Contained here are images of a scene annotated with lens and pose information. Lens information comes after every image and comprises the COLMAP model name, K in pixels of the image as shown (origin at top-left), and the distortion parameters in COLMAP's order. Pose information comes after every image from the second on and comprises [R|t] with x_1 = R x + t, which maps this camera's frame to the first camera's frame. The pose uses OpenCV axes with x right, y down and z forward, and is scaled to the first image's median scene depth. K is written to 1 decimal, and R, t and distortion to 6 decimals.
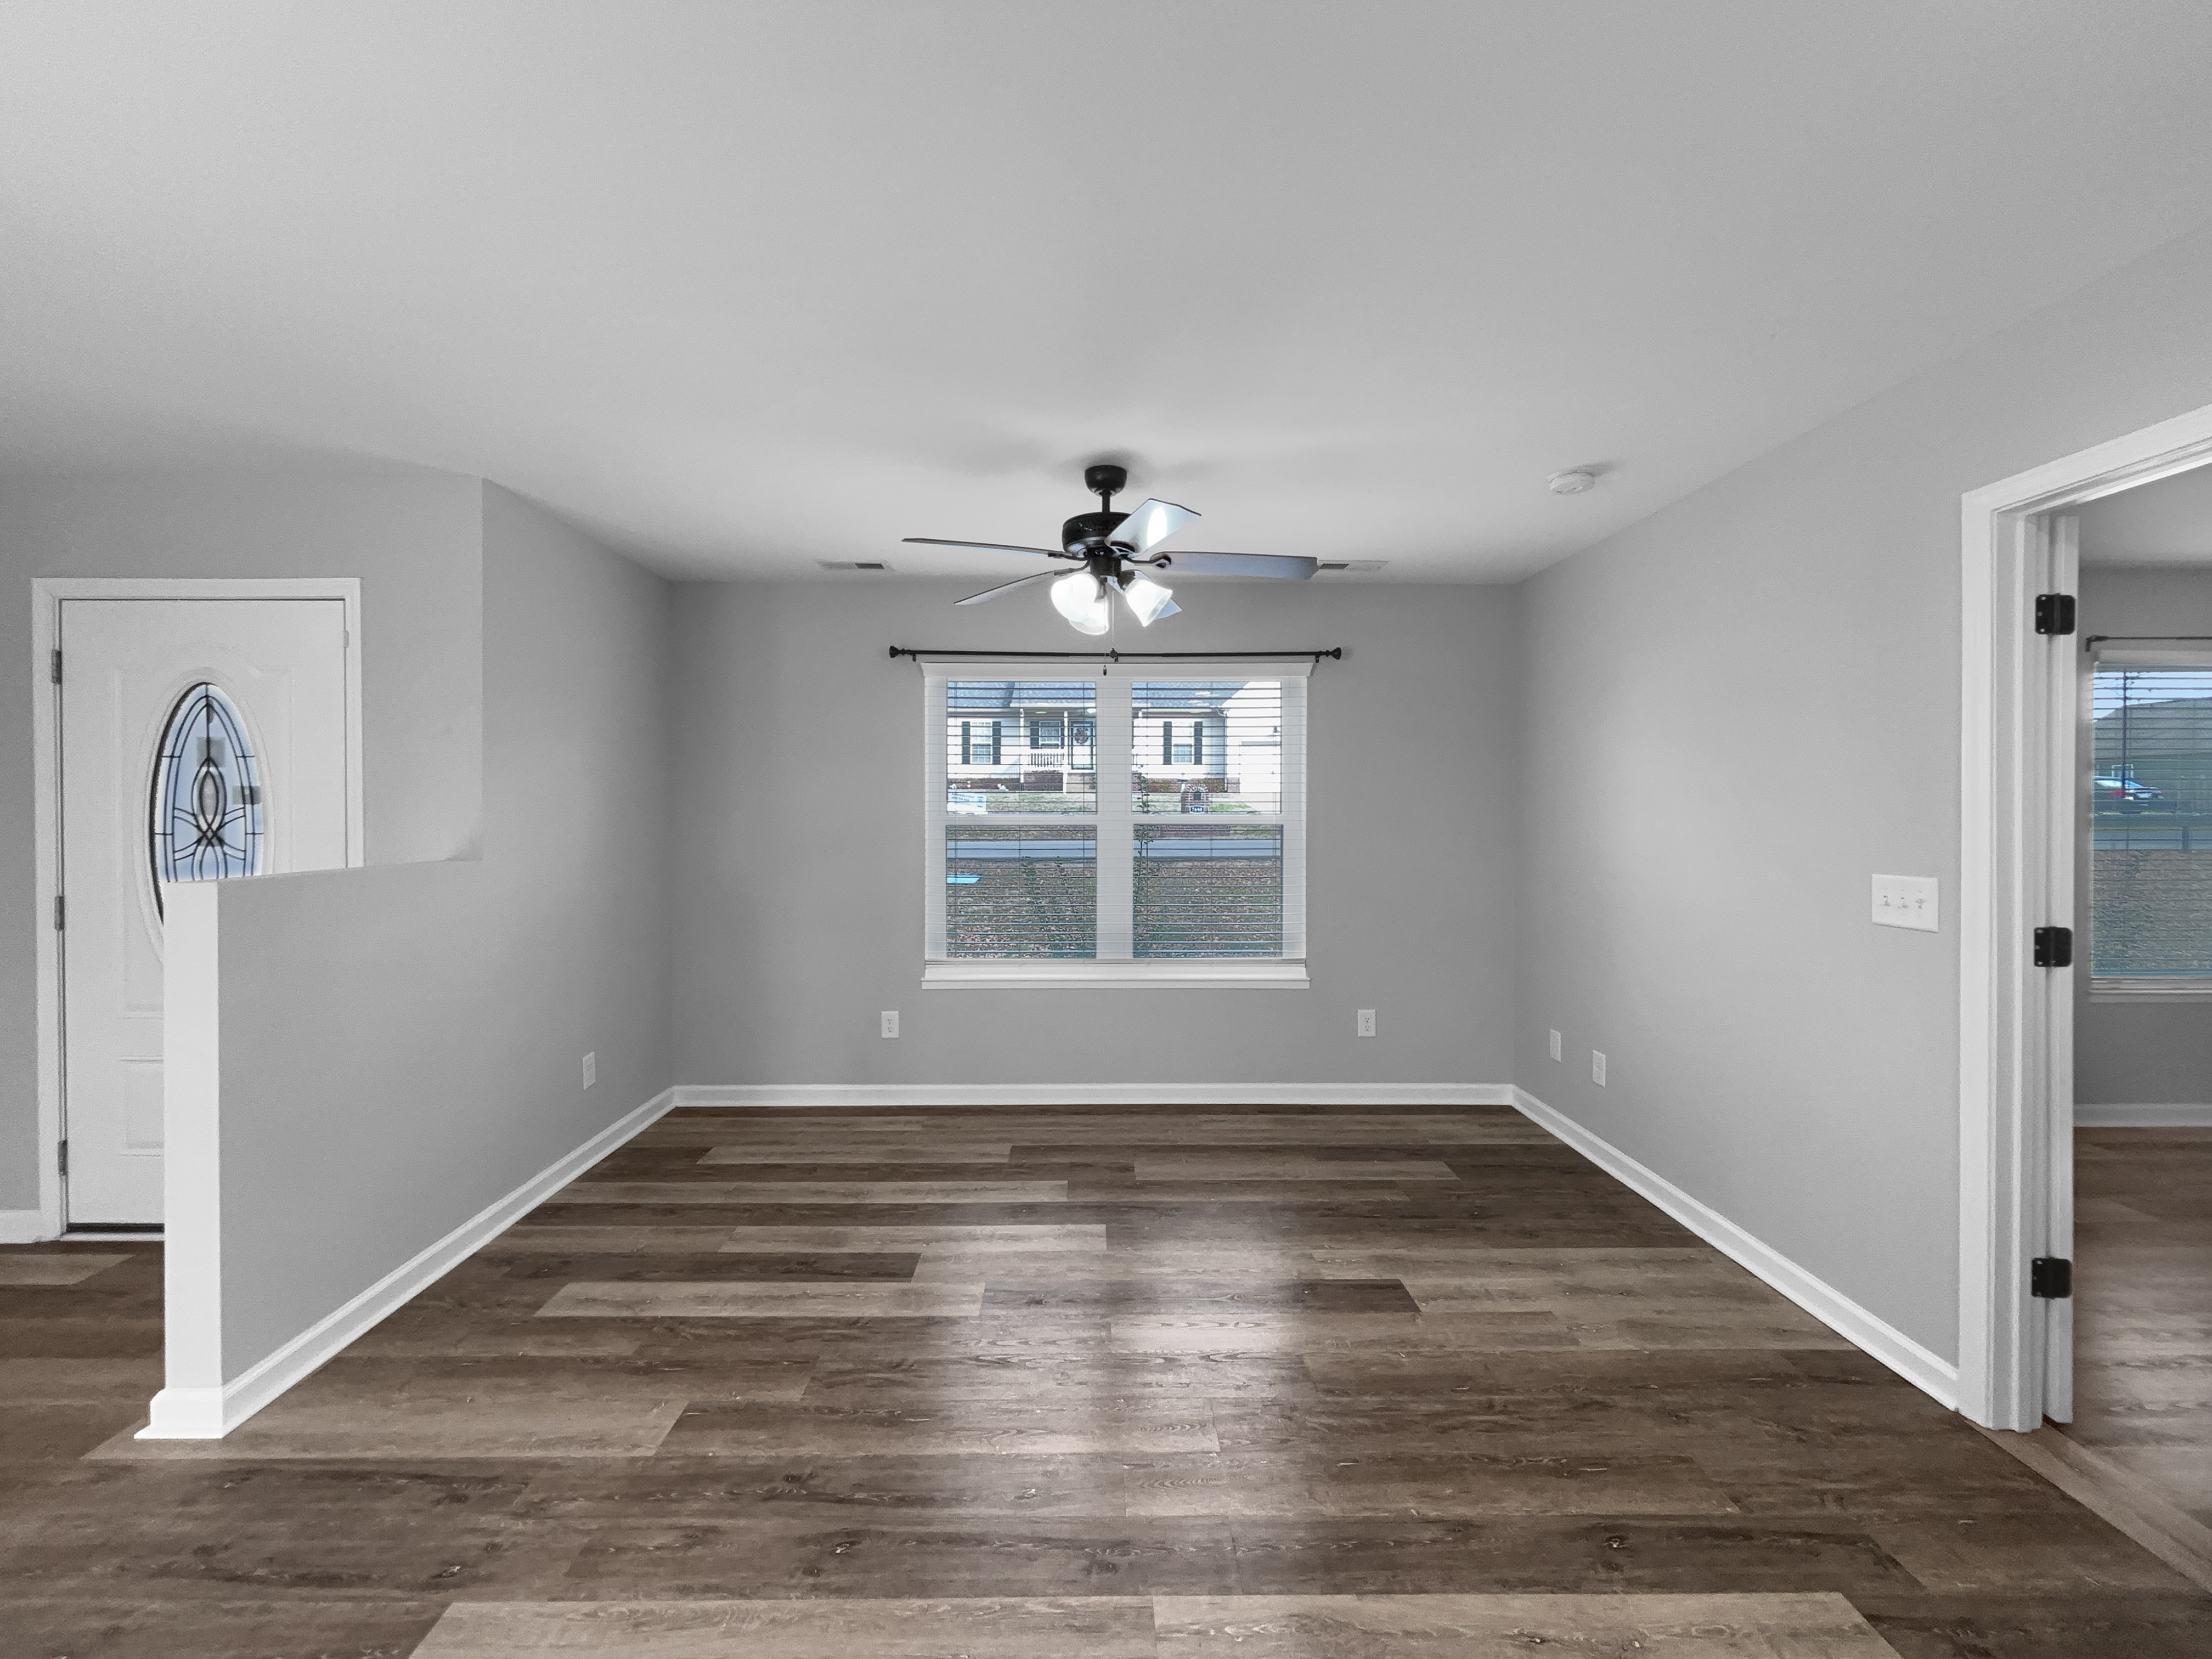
lens RADIAL K [[890.4, 0, 1080.5], [0, 890.4, 810.1], [0, 0, 1]] dist [-0.000099, -0.000260]
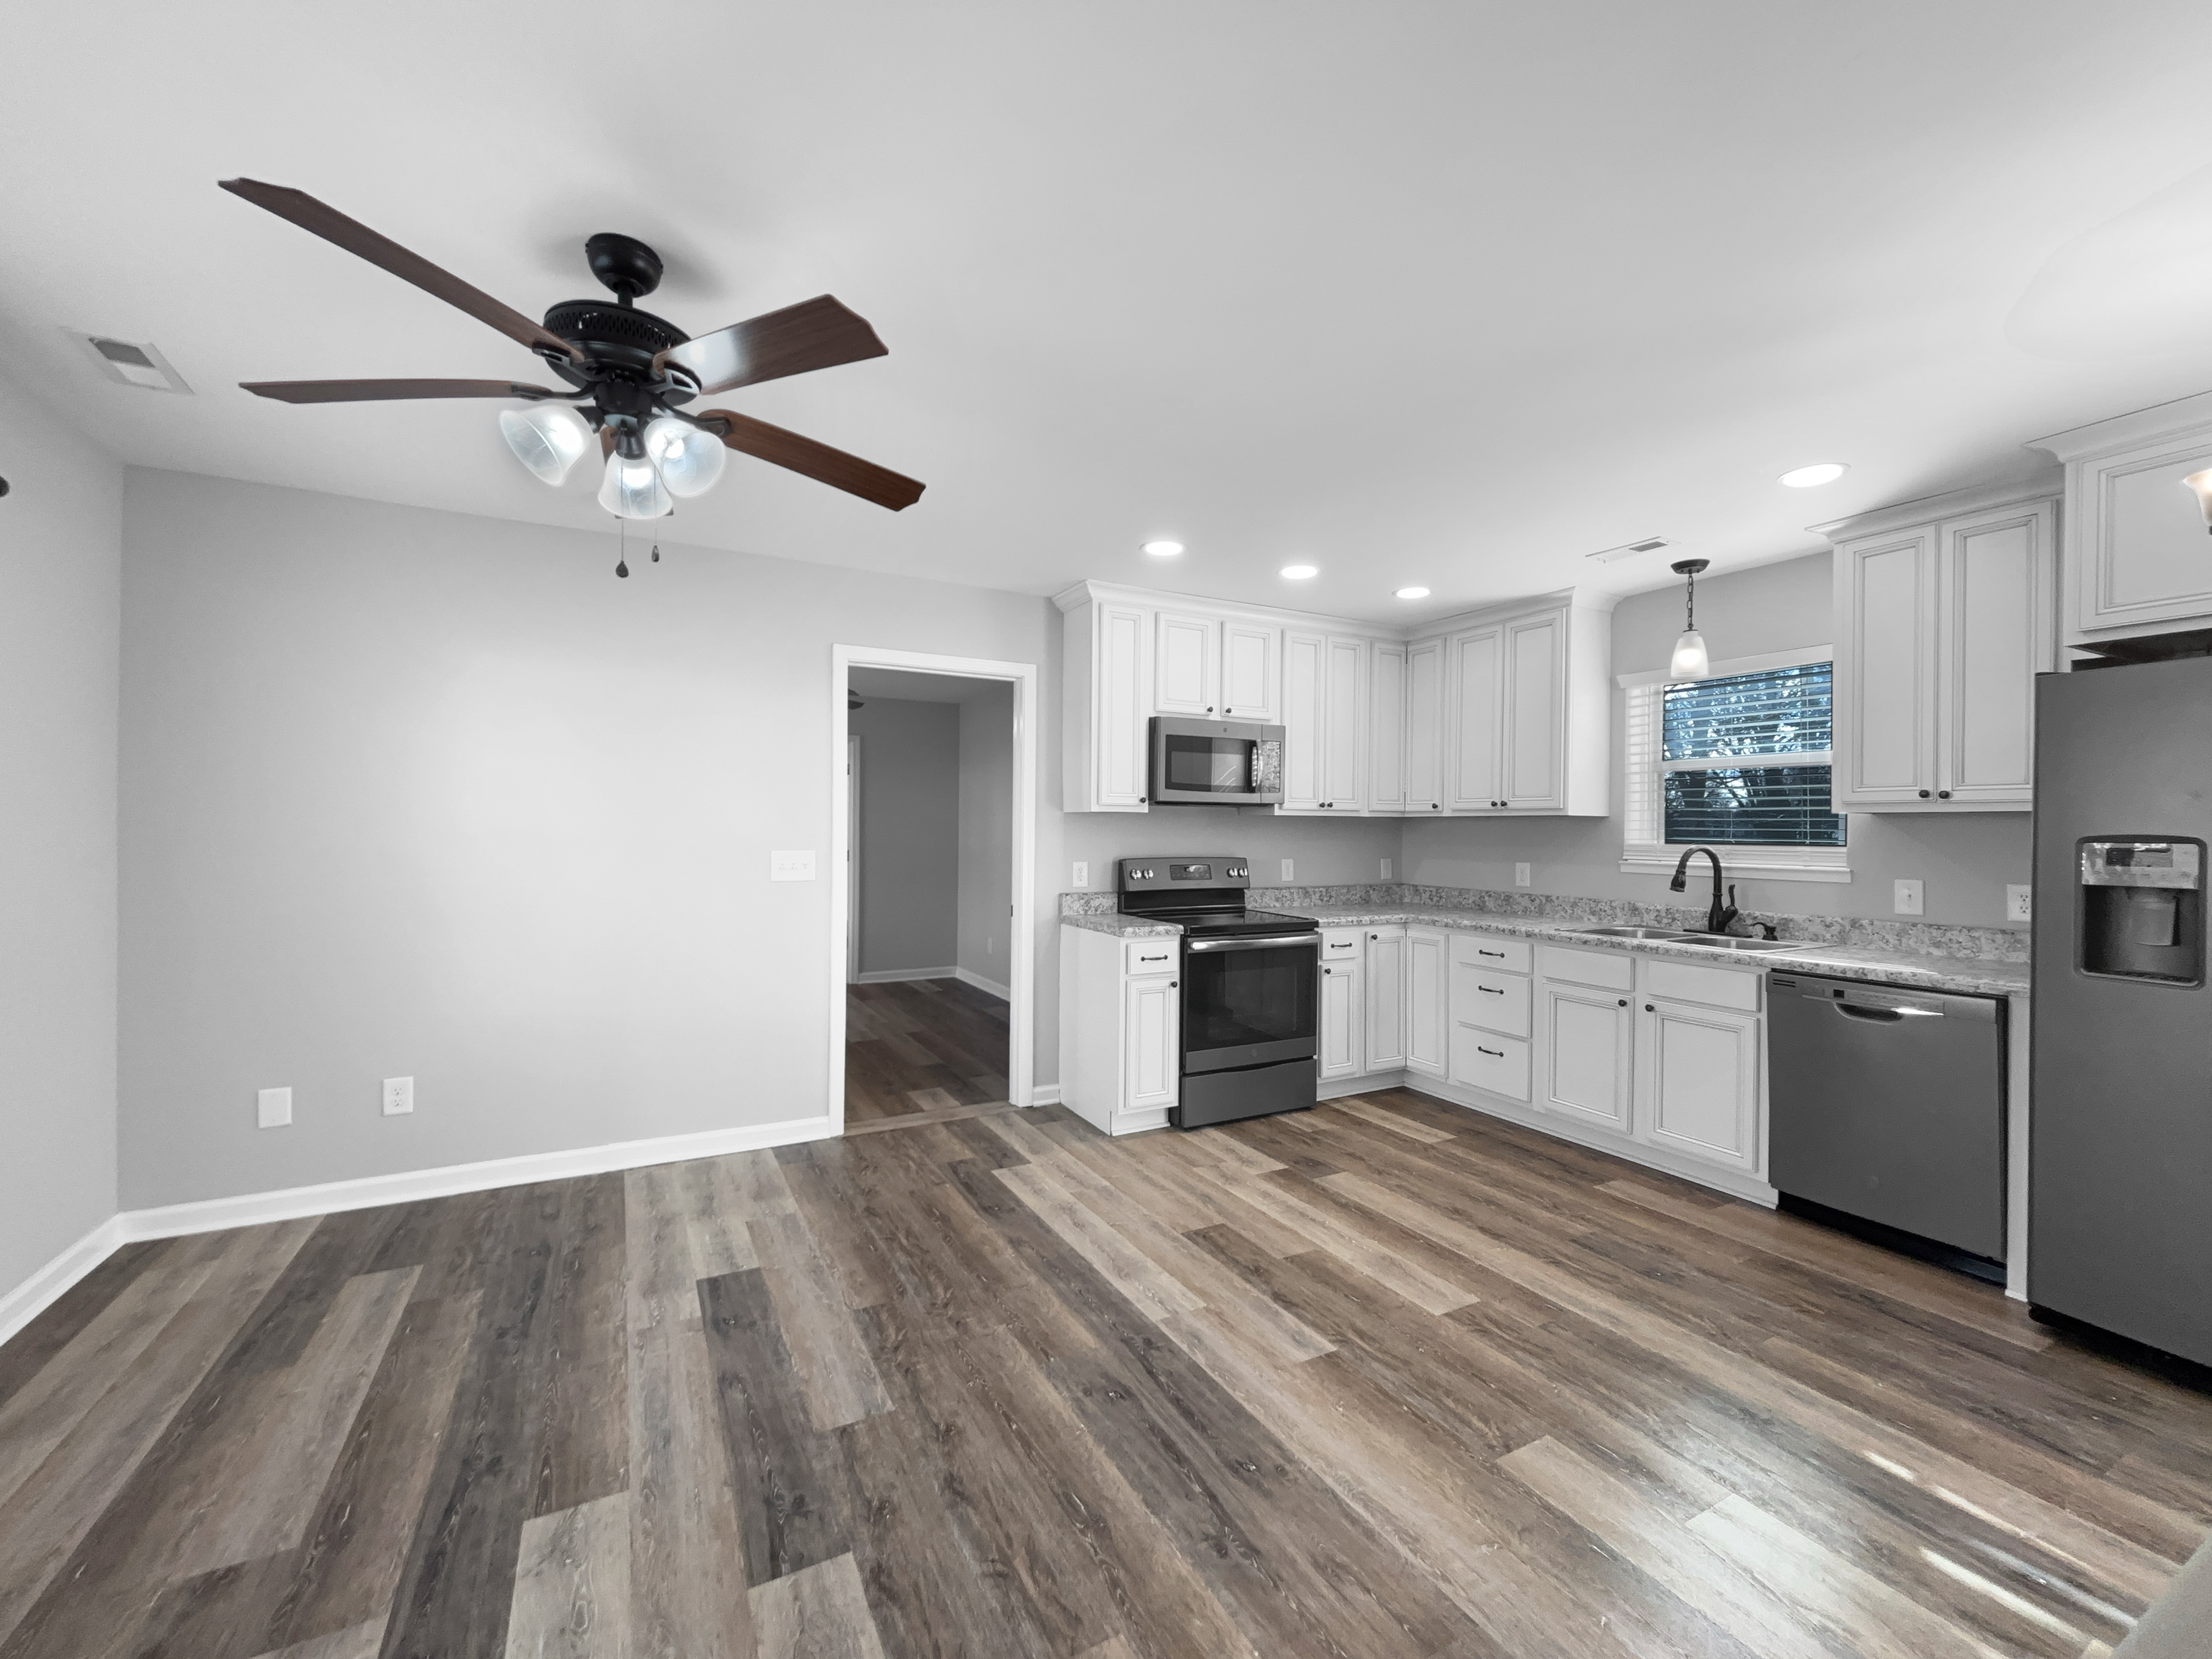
lens RADIAL K [[916.0, 0, 1118.9], [0, 916.0, 830.7], [0, 0, 1]] dist [-0.001393, -0.000381]
pose [[-0.482004, -0.005631, 0.876151, -0.700284], [-0.009492, 0.999954, 0.001204, 0.019742], [-0.876118, -0.007736, -0.482035, 1.003066]]
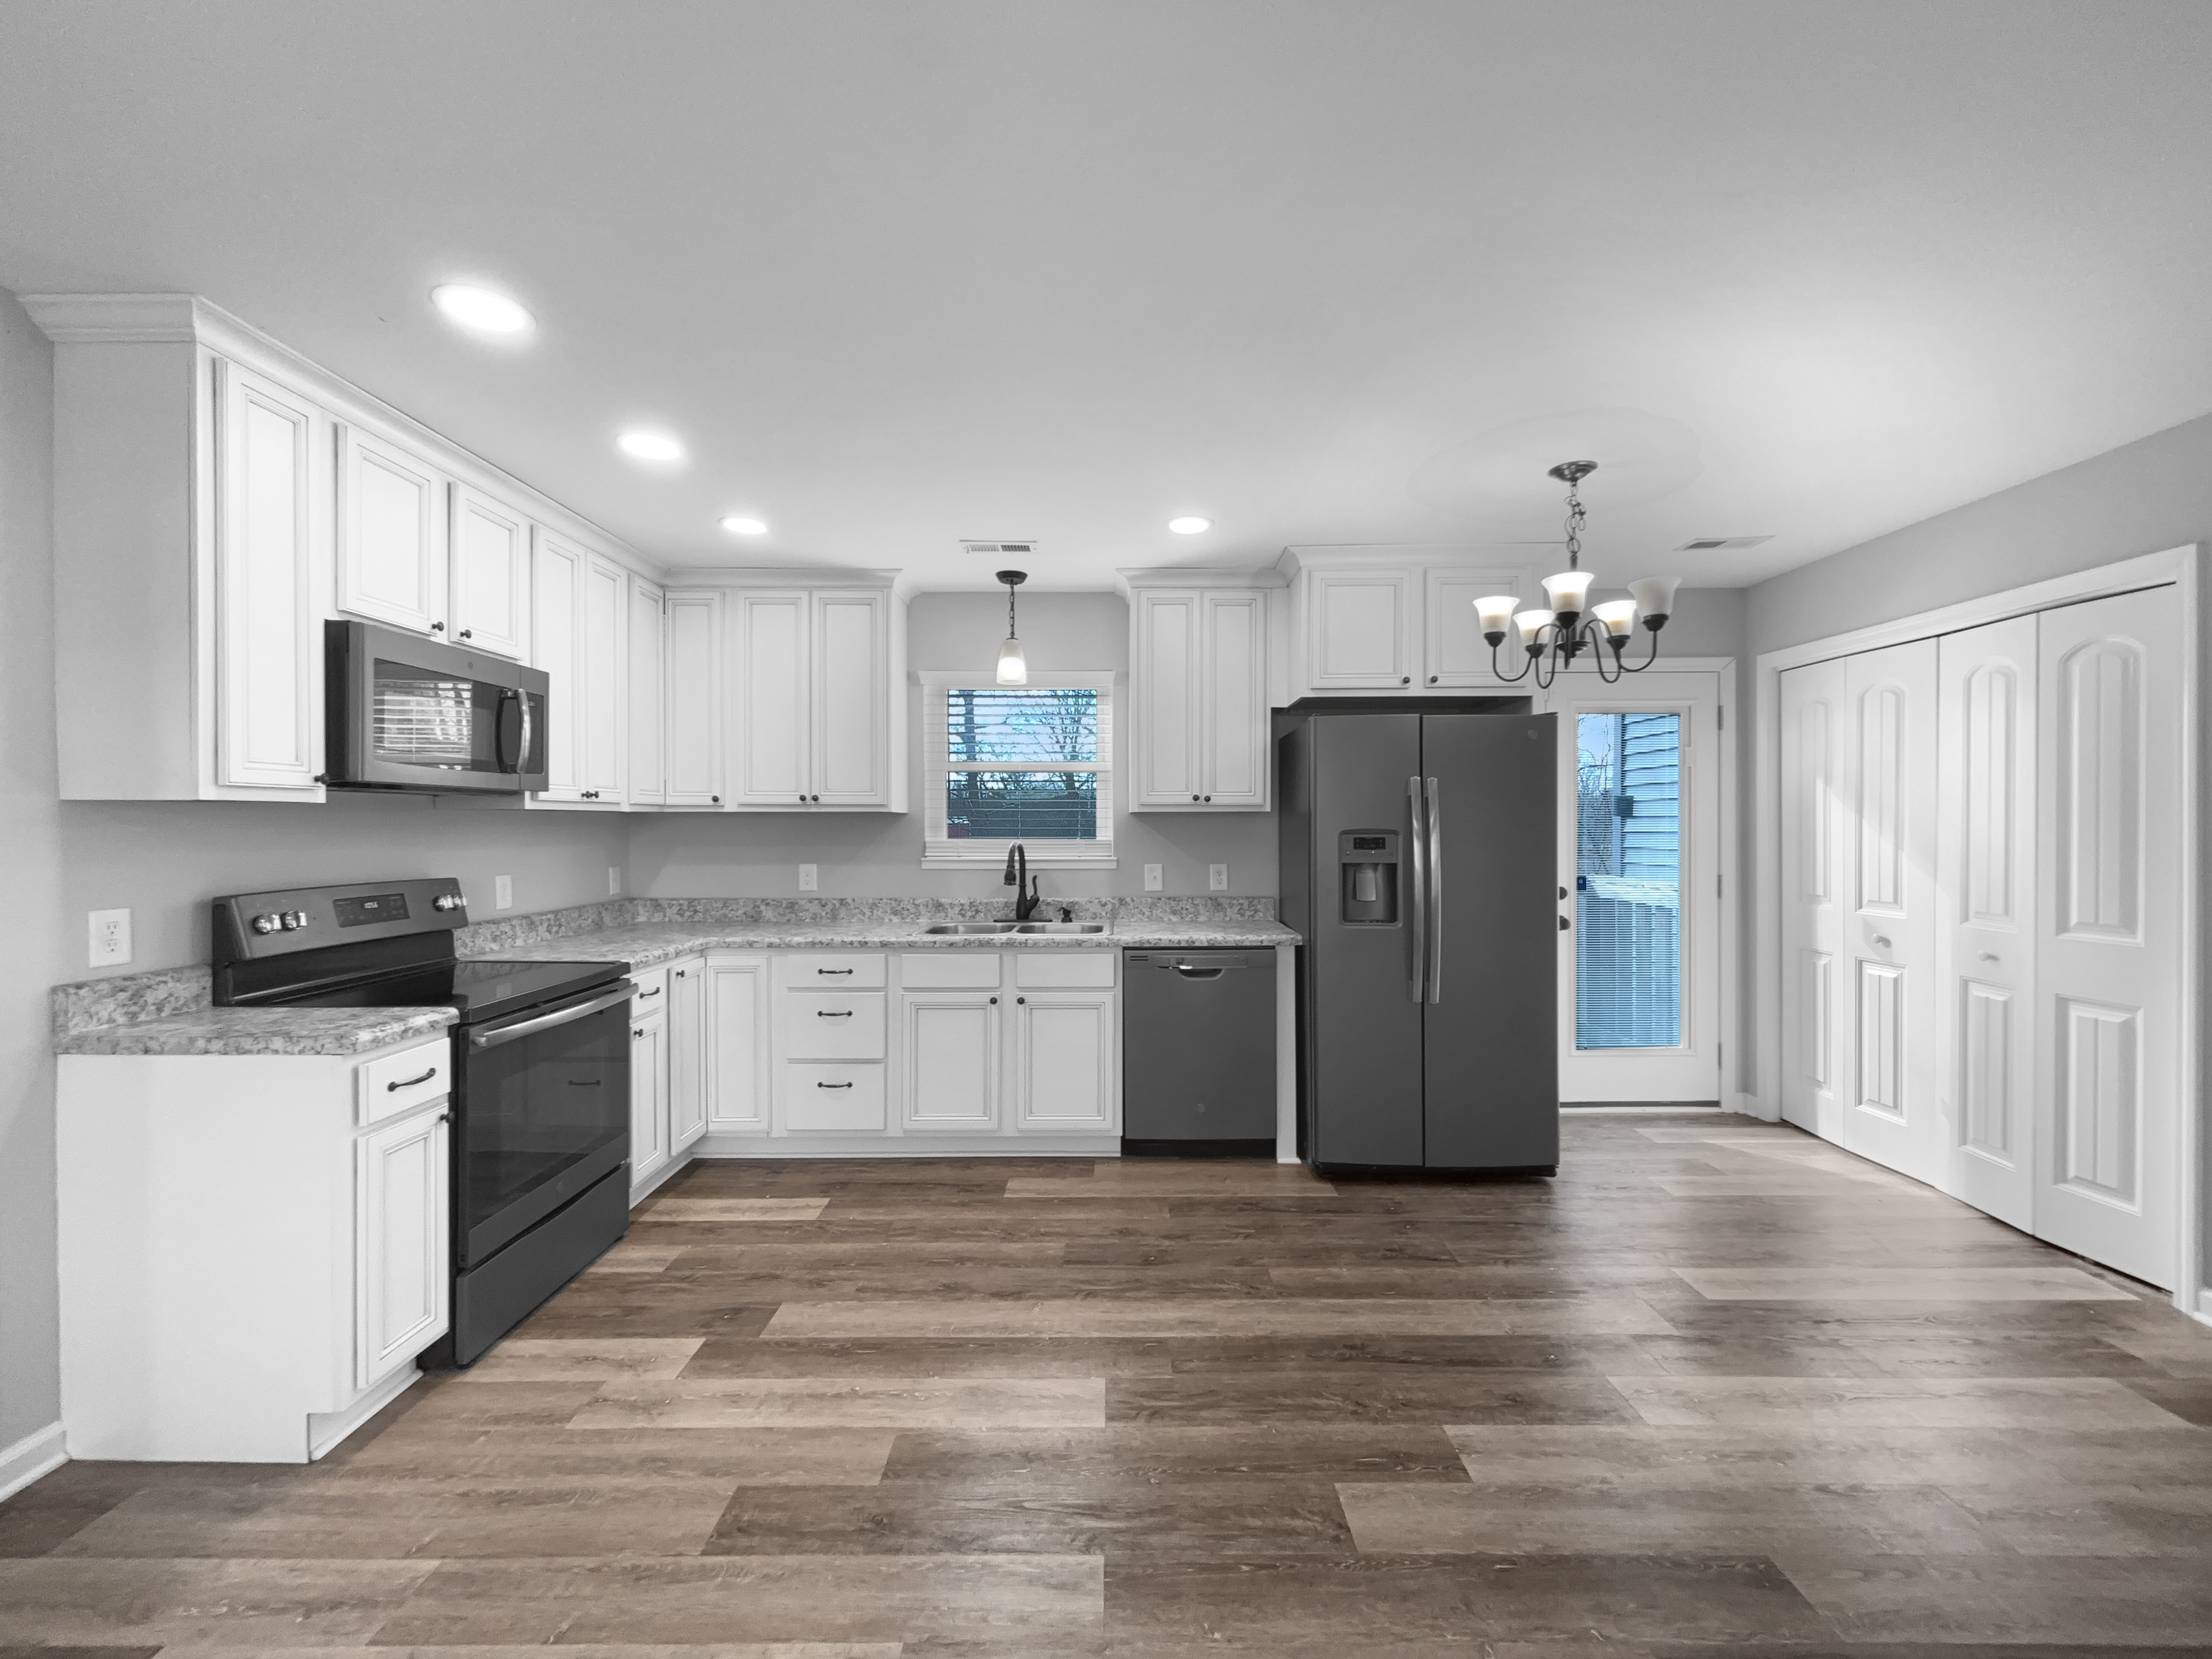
lens RADIAL K [[894.9, 0, 1114.7], [0, 894.9, 829.3], [0, 0, 1]] dist [0.003572, -0.000383]
pose [[-0.999993, 0.002090, -0.003086, -0.078406], [0.002077, 0.999989, 0.004207, 0.011205], [0.003095, 0.004200, -0.999986, 1.010757]]
